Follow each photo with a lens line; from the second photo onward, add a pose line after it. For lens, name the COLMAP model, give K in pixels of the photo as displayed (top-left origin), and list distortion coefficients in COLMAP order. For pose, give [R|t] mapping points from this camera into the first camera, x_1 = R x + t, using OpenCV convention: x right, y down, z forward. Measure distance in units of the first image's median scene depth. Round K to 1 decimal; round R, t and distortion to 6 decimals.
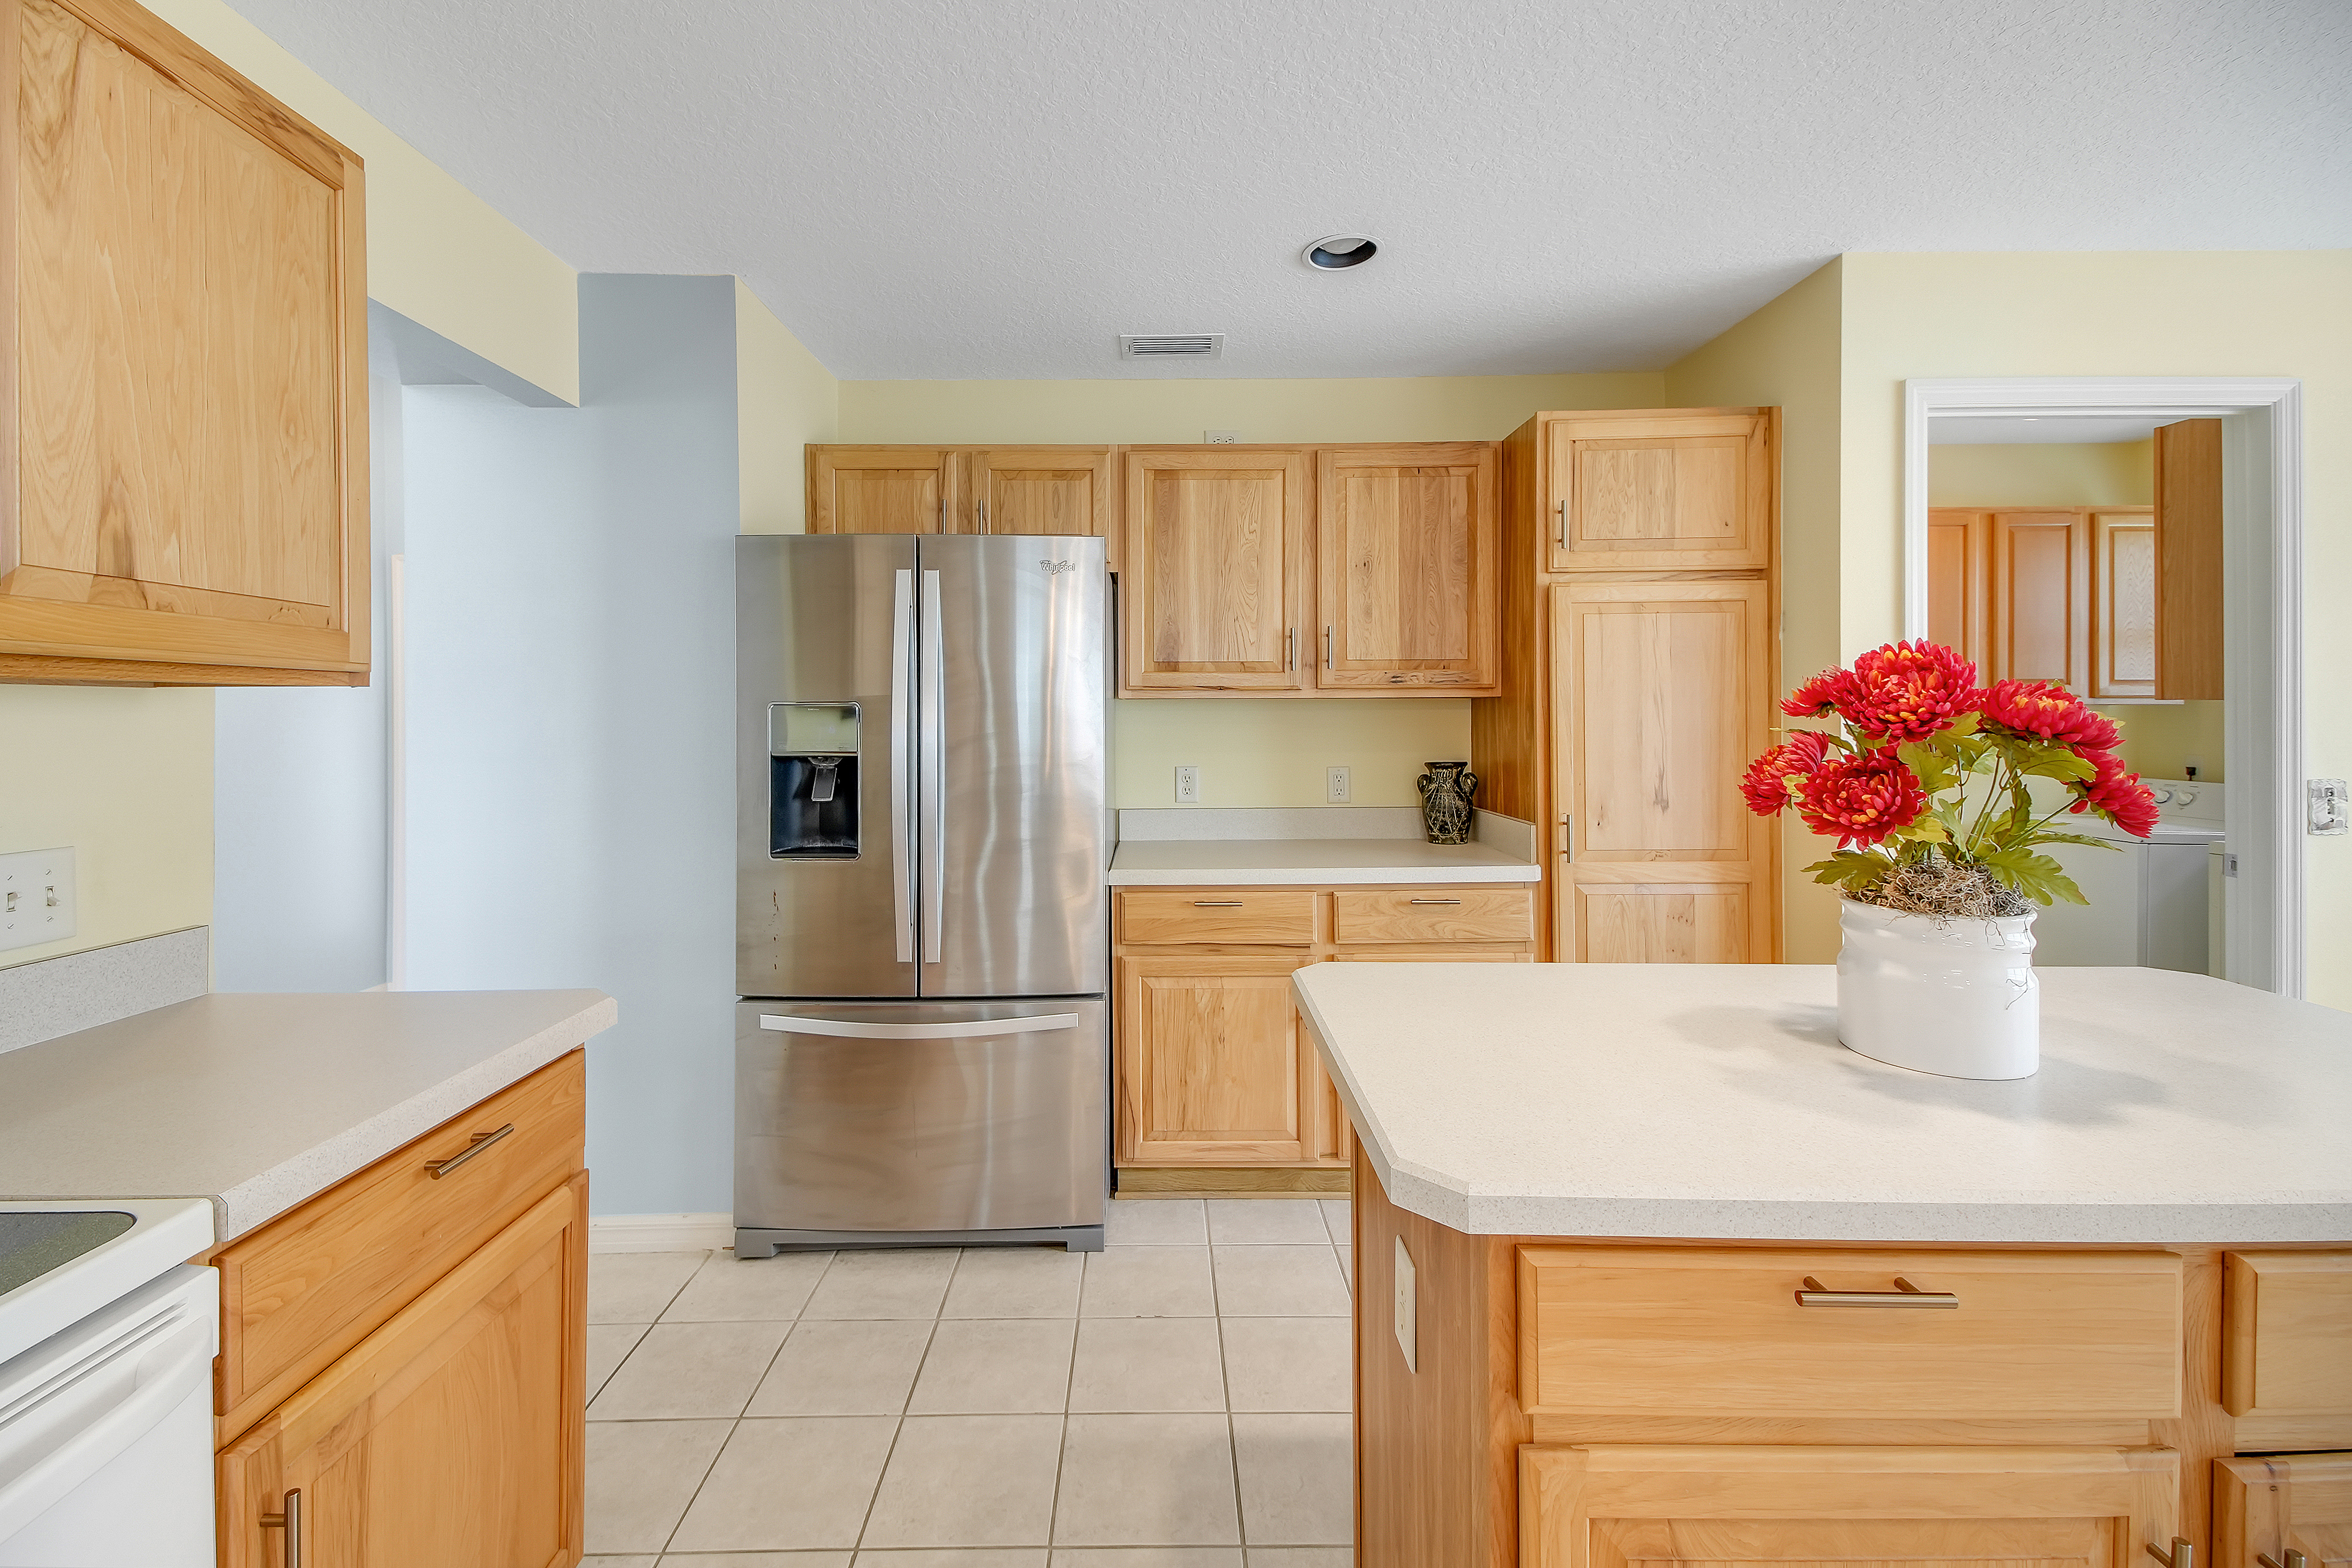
lens RADIAL K [[1013.4, 0, 1160.8], [0, 1013.4, 717.9], [0, 0, 1]] dist [0.046689, -0.021285]
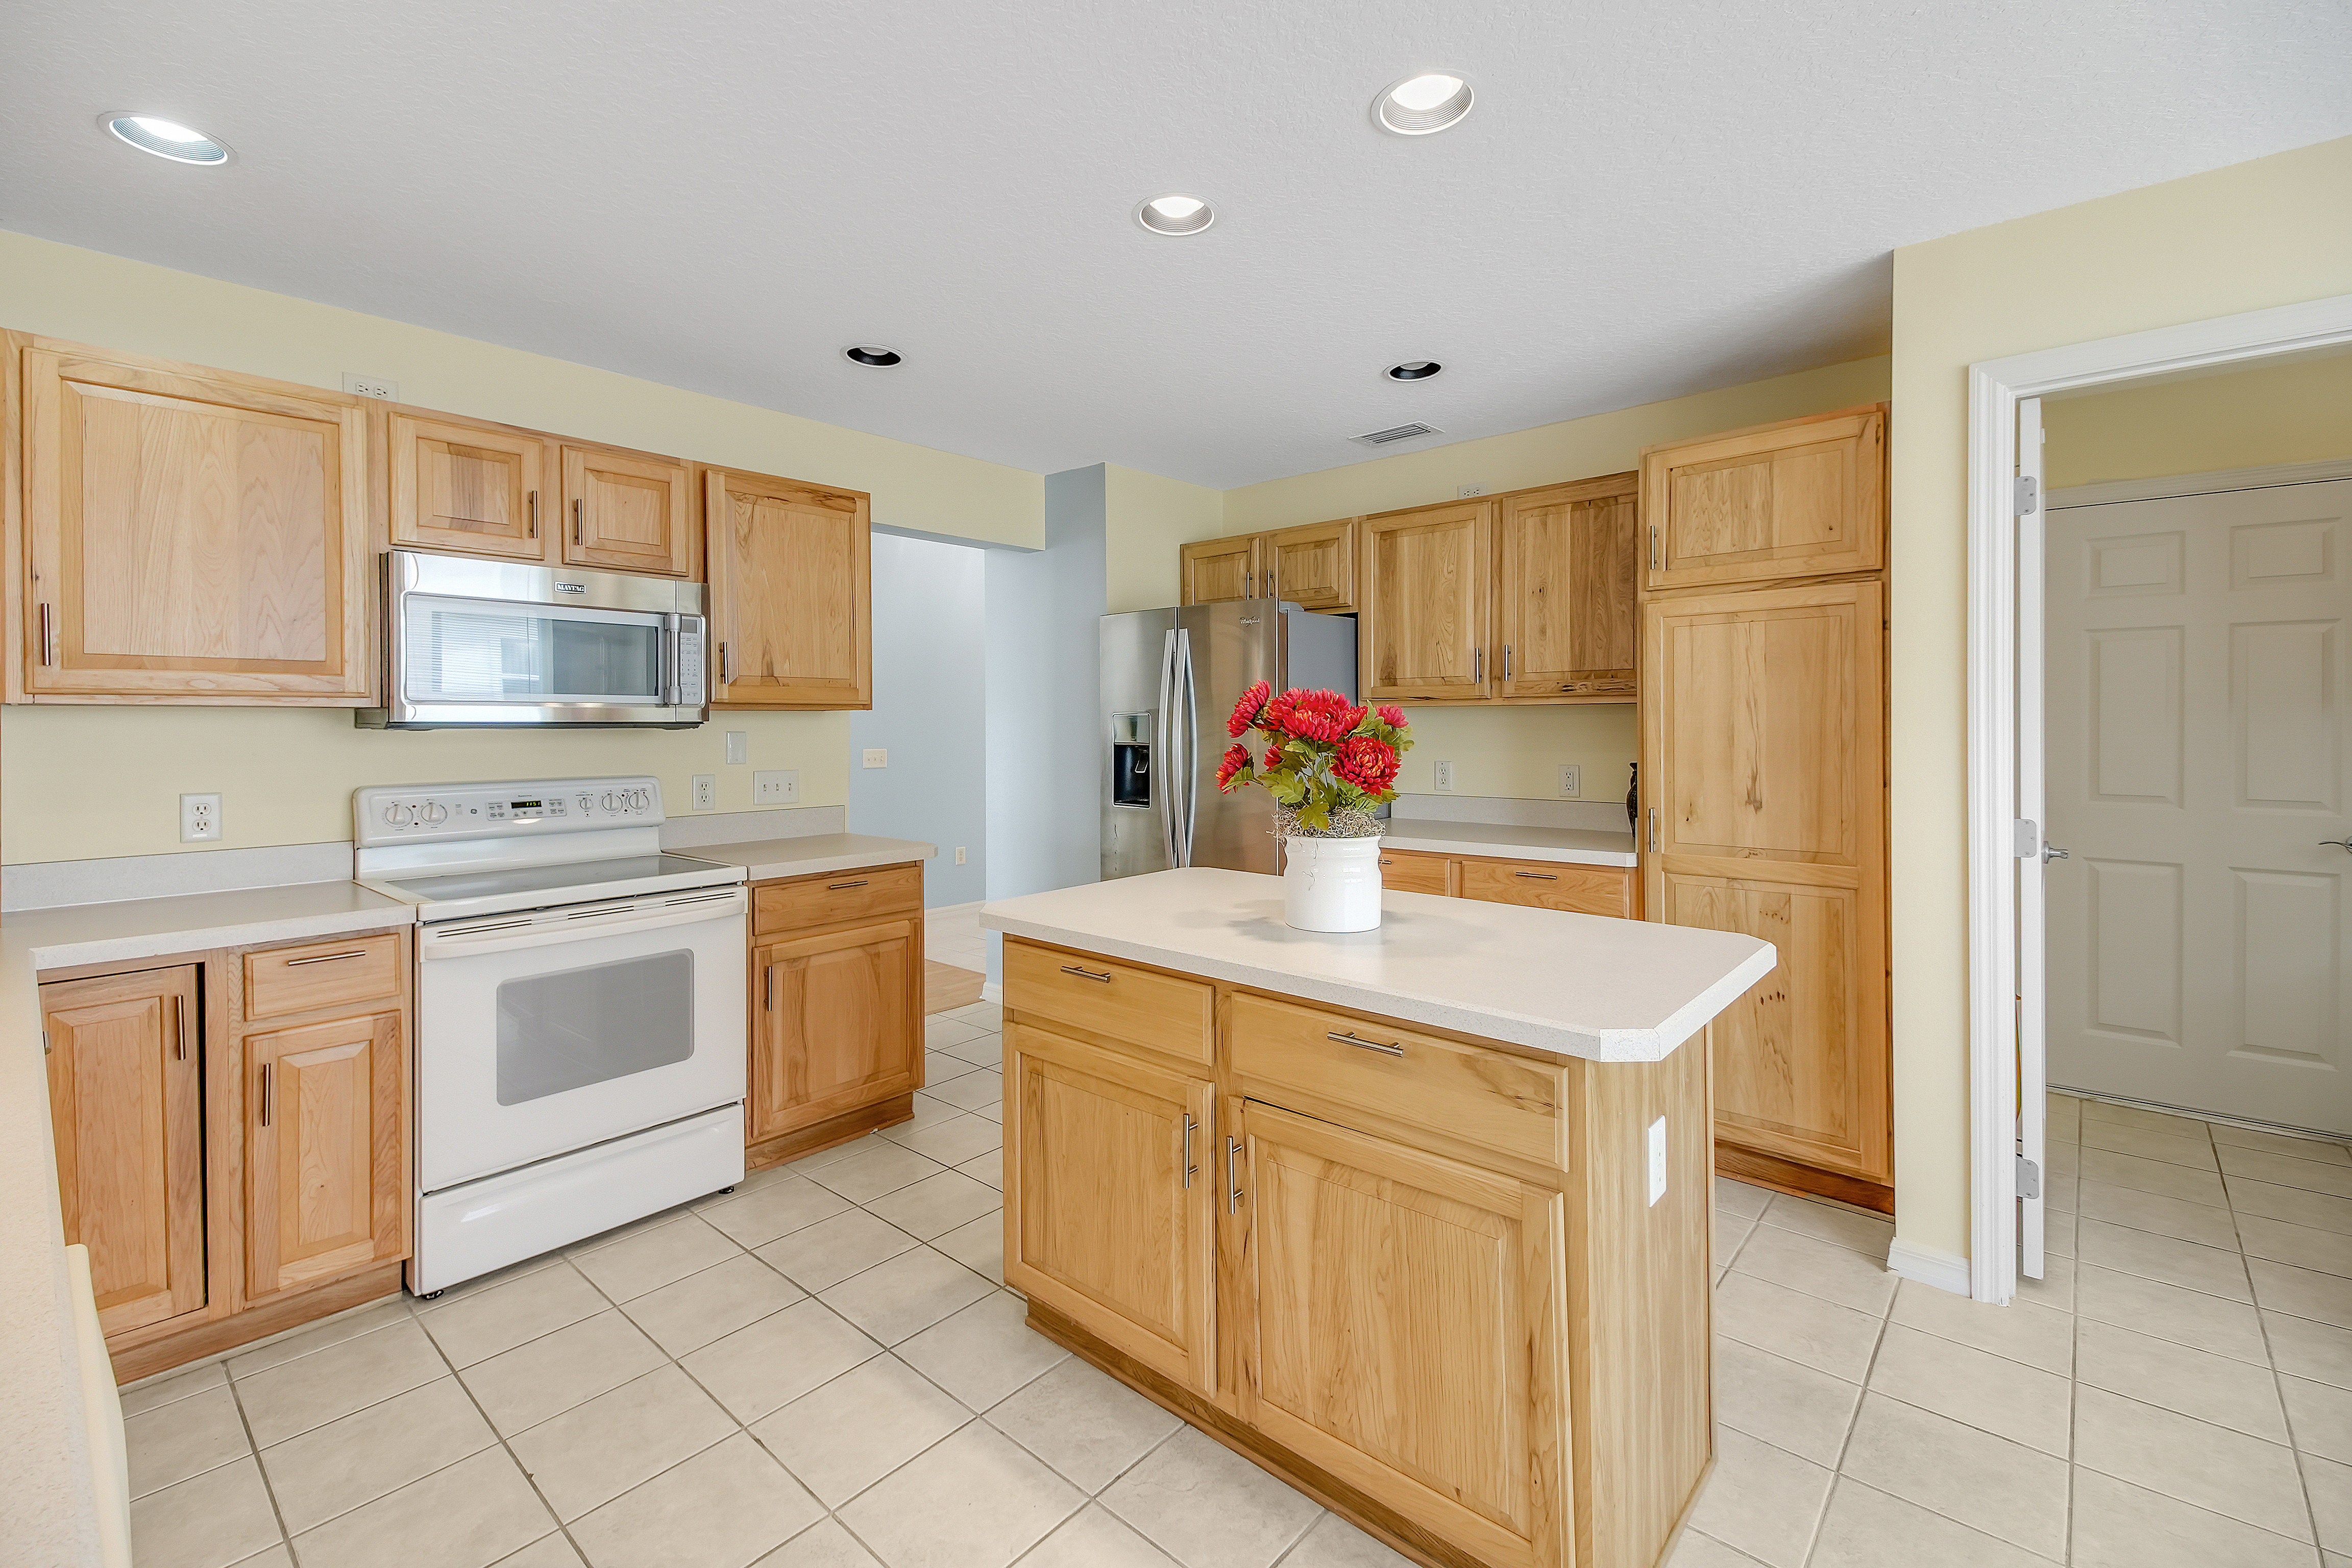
lens RADIAL K [[1008.7, 0, 1166.0], [0, 1008.7, 732.5], [0, 0, 1]] dist [0.048589, -0.021048]
pose [[0.750095, 0.006653, -0.661296, 0.717168], [0.001414, 0.999931, 0.011663, -0.002112], [0.661328, -0.009684, 0.750034, -0.178070]]
